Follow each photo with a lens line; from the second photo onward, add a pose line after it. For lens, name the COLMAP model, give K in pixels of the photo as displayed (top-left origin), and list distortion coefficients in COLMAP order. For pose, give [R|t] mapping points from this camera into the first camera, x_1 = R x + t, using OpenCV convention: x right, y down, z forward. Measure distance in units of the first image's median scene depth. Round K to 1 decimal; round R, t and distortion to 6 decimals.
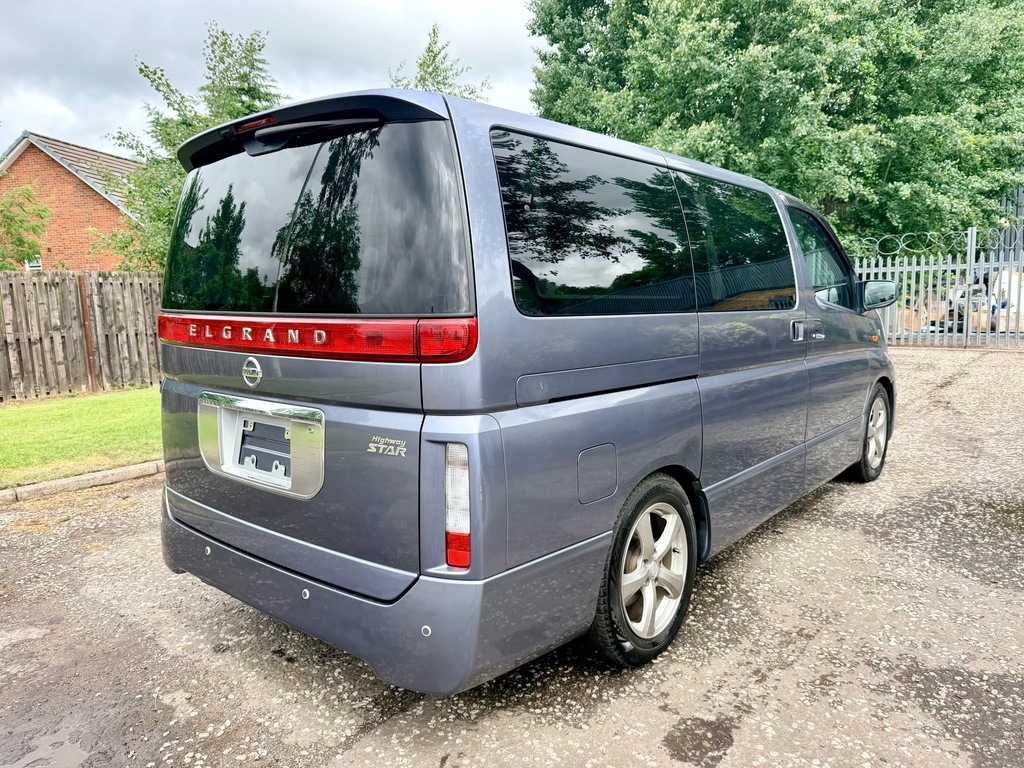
lens RADIAL K [[724.7, 0, 512.0], [0, 724.7, 384.0], [0, 0, 1]] dist [-0.004155, 0.002250]
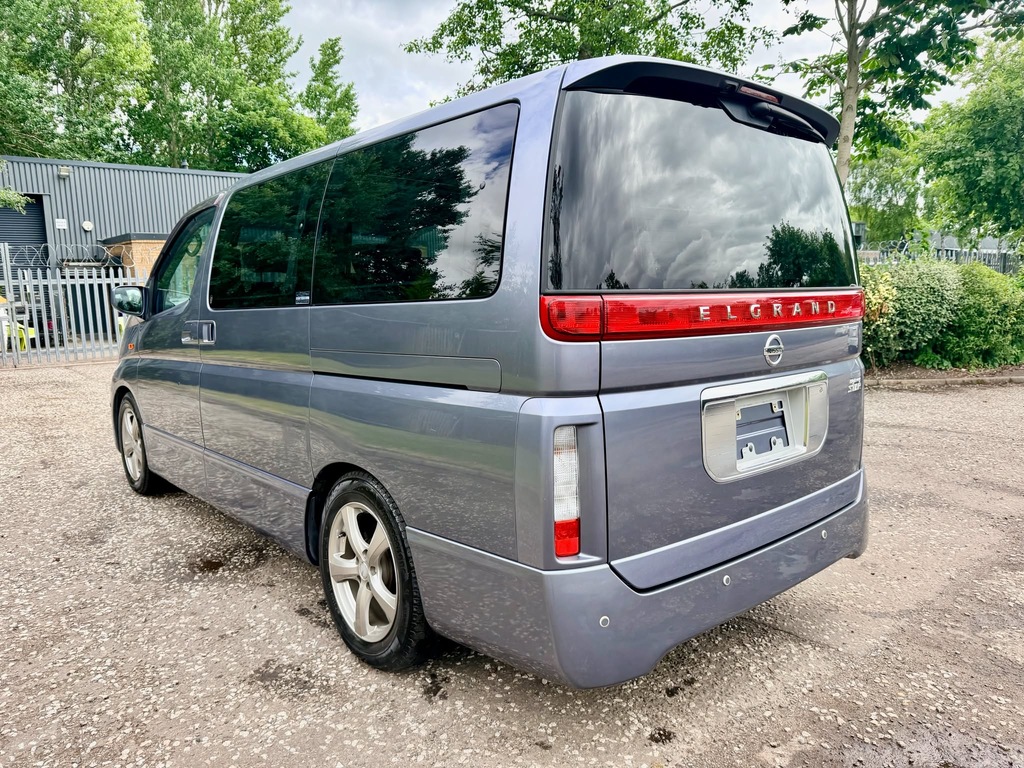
lens RADIAL K [[724.7, 0, 518.6], [0, 724.7, 379.2], [0, 0, 1]] dist [-0.004146, 0.001337]
pose [[0.158868, -0.101539, 0.982064, -1.094708], [0.141471, 0.986774, 0.079140, -0.081010], [-0.977111, 0.126361, 0.171132, 0.936976]]
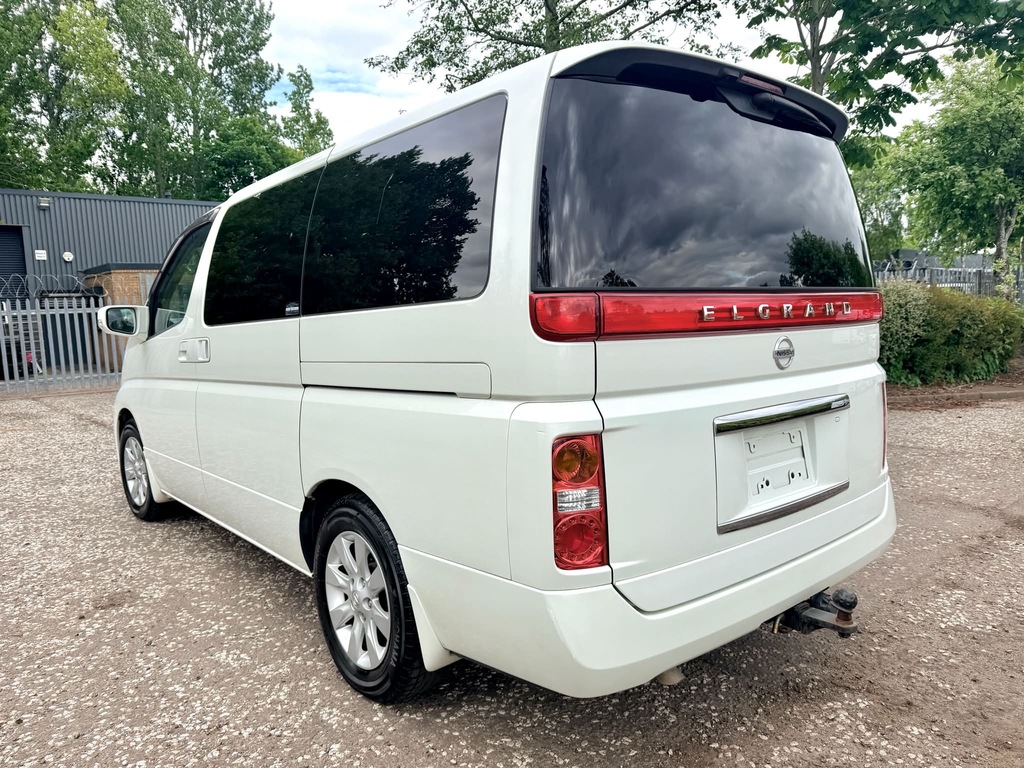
lens RADIAL K [[724.7, 0, 518.6], [0, 724.7, 379.2], [0, 0, 1]] dist [-0.004146, 0.001337]
pose [[0.148054, -0.071701, 0.986377, -1.037832], [0.158004, 0.986272, 0.047978, -0.054217], [-0.976276, 0.148748, 0.157350, 0.826984]]
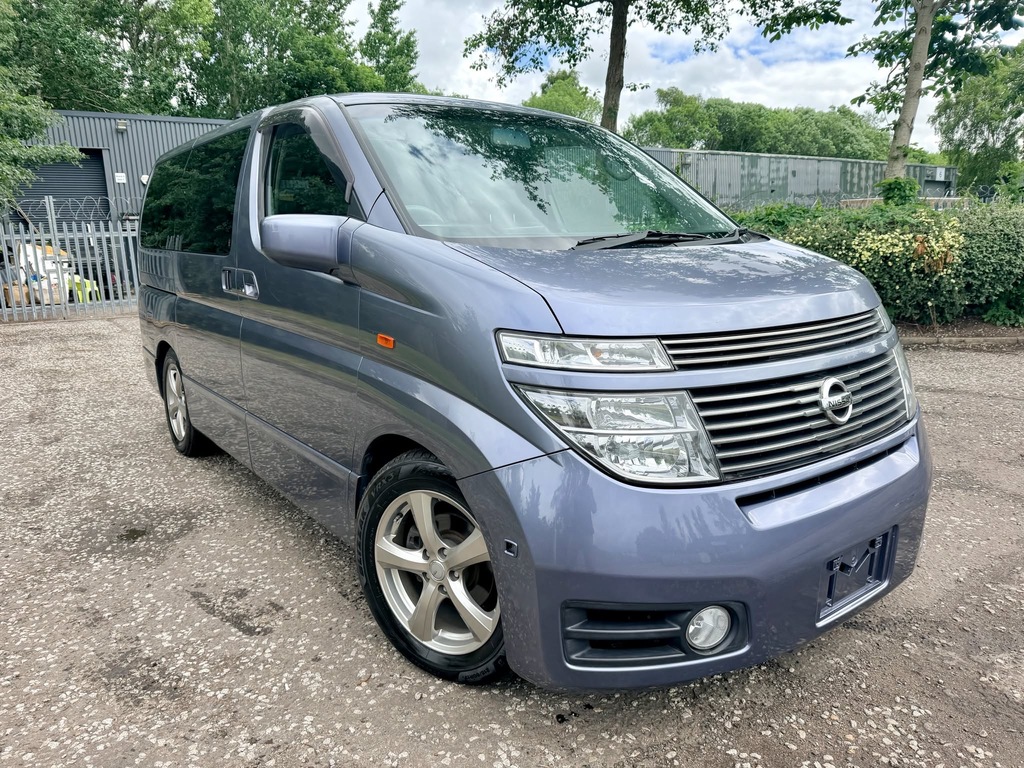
lens RADIAL K [[724.7, 0, 512.0], [0, 724.7, 384.0], [0, 0, 1]] dist [-0.004155, 0.002250]
pose [[0.252593, -0.168566, 0.952776, -0.910778], [0.142084, 0.980495, 0.135802, -0.051231], [-0.957084, 0.101071, 0.271616, 0.783843]]
